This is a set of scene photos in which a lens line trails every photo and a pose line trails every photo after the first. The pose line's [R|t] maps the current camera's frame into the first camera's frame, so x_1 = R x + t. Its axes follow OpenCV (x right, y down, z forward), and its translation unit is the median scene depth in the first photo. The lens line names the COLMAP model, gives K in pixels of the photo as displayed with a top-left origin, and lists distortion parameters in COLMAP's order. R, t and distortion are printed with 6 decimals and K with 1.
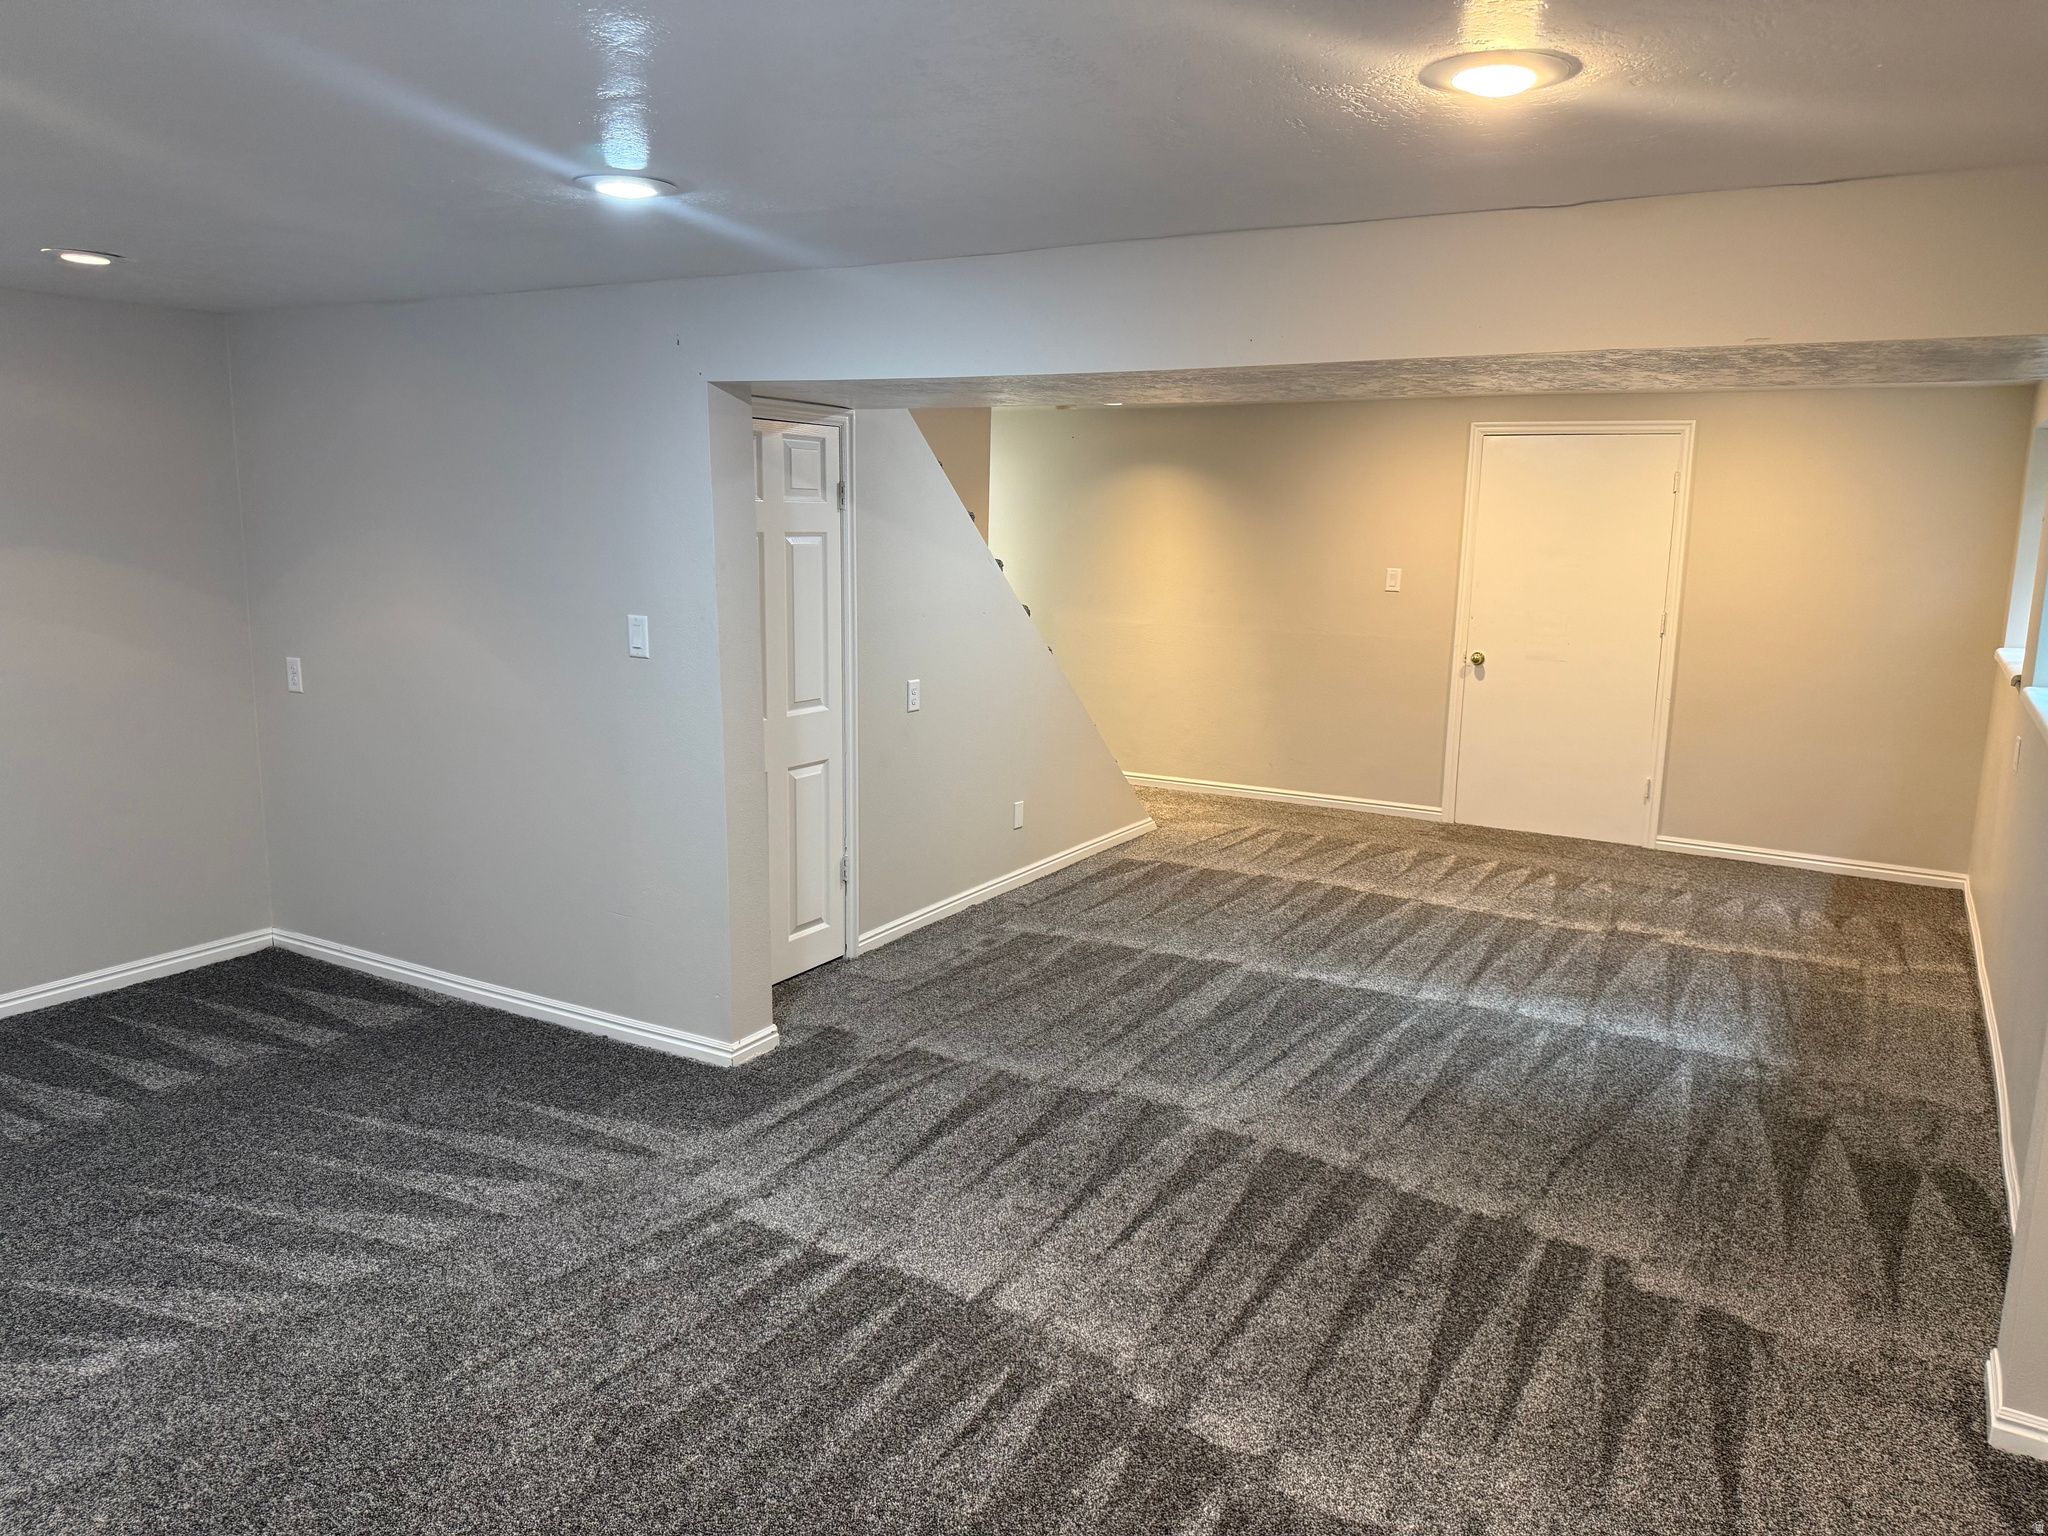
lens RADIAL K [[1437.6, 0, 1030.6], [0, 1437.6, 771.0], [0, 0, 1]] dist [0.054388, -0.059984]
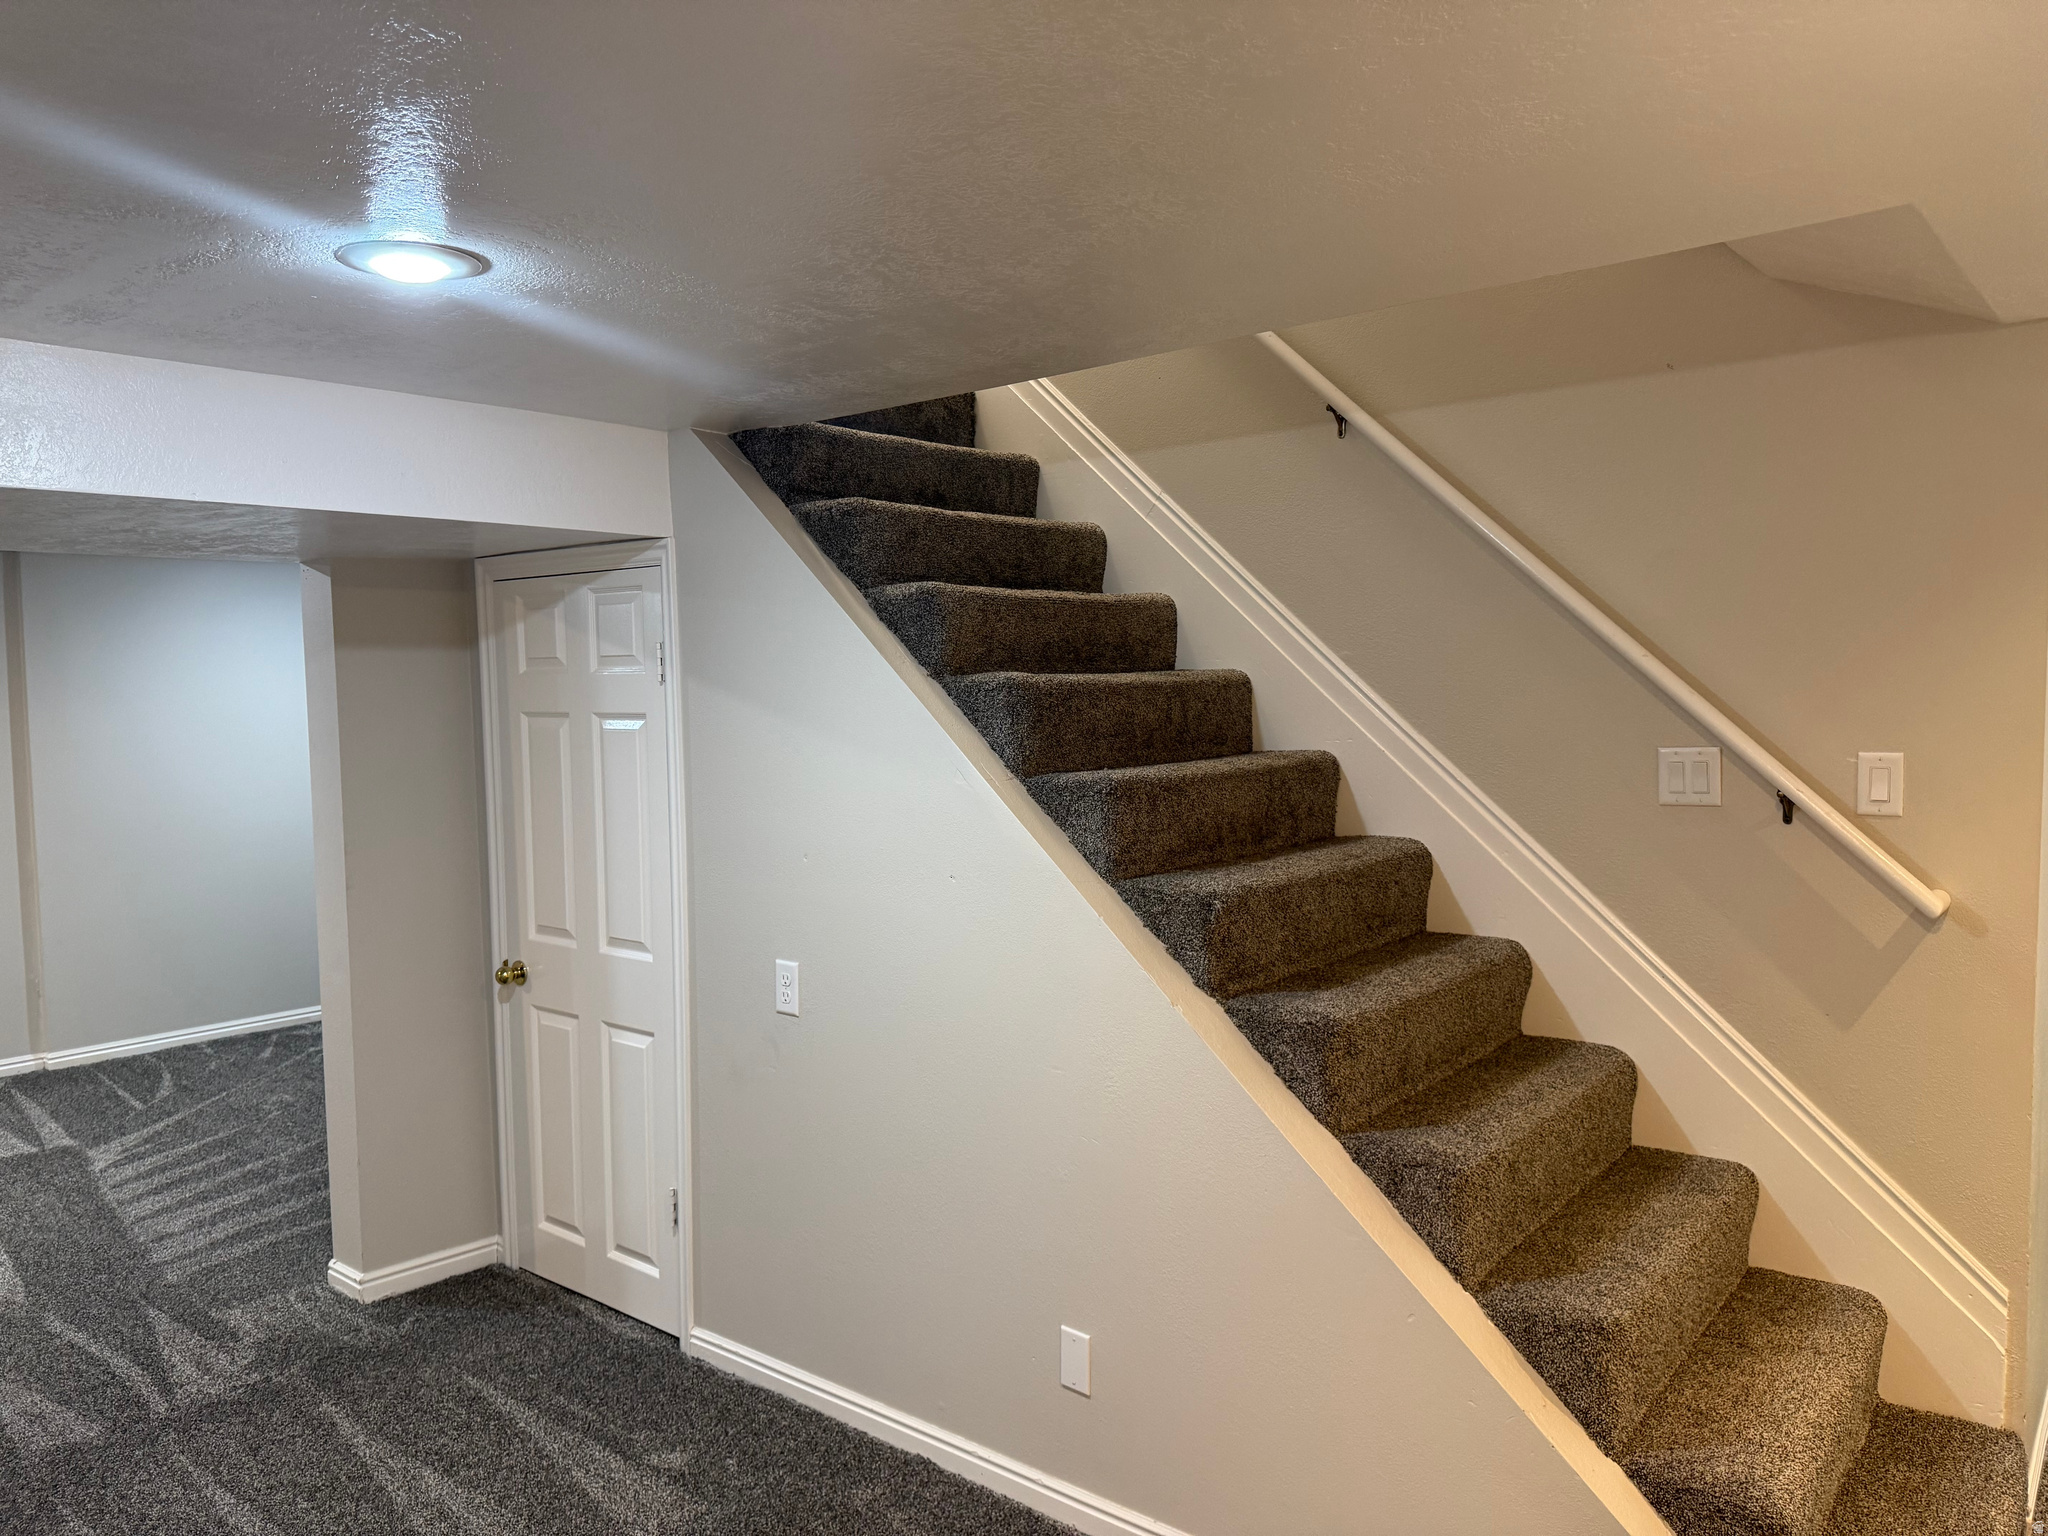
lens RADIAL K [[1437.6, 0, 1022.8], [0, 1437.6, 773.8], [0, 0, 1]] dist [0.054388, -0.059984]
pose [[-0.166460, 0.039094, -0.985273, 0.642897], [-0.171870, 0.982768, 0.068032, -0.262945], [0.970954, 0.180663, -0.156873, 1.573779]]
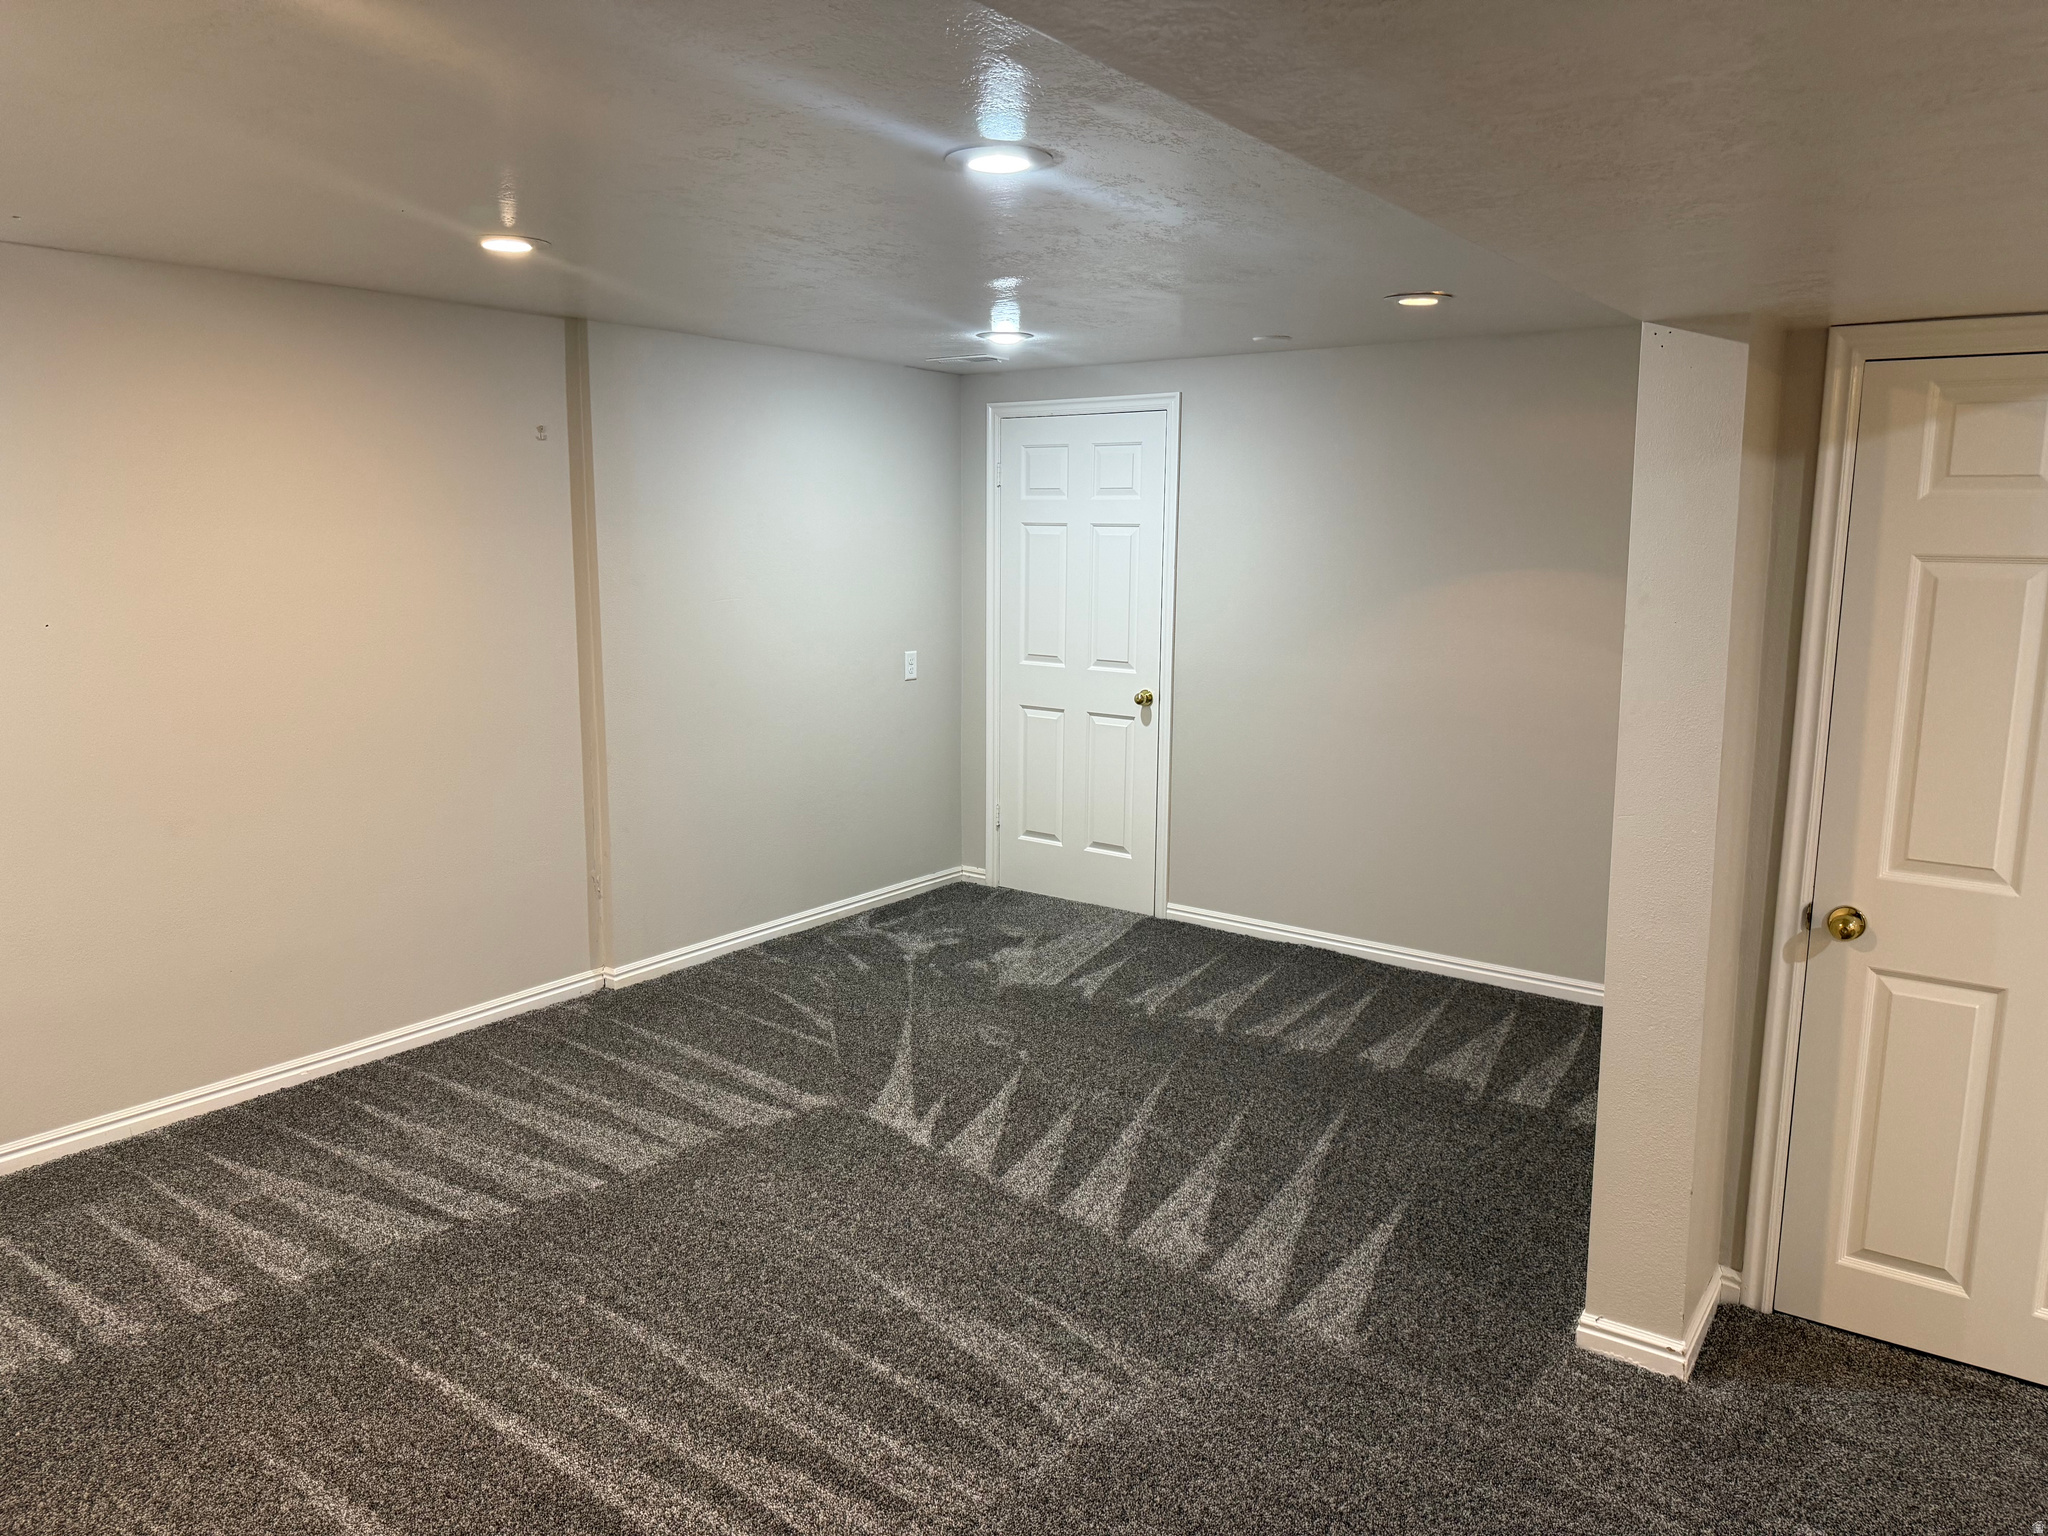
lens RADIAL K [[1437.6, 0, 1038.3], [0, 1437.6, 748.8], [0, 0, 1]] dist [0.054388, -0.059984]
pose [[-0.074268, 0.132589, -0.988385, 0.453743], [-0.196439, 0.969758, 0.144850, -0.113455], [0.977699, 0.204915, -0.045976, 0.756892]]
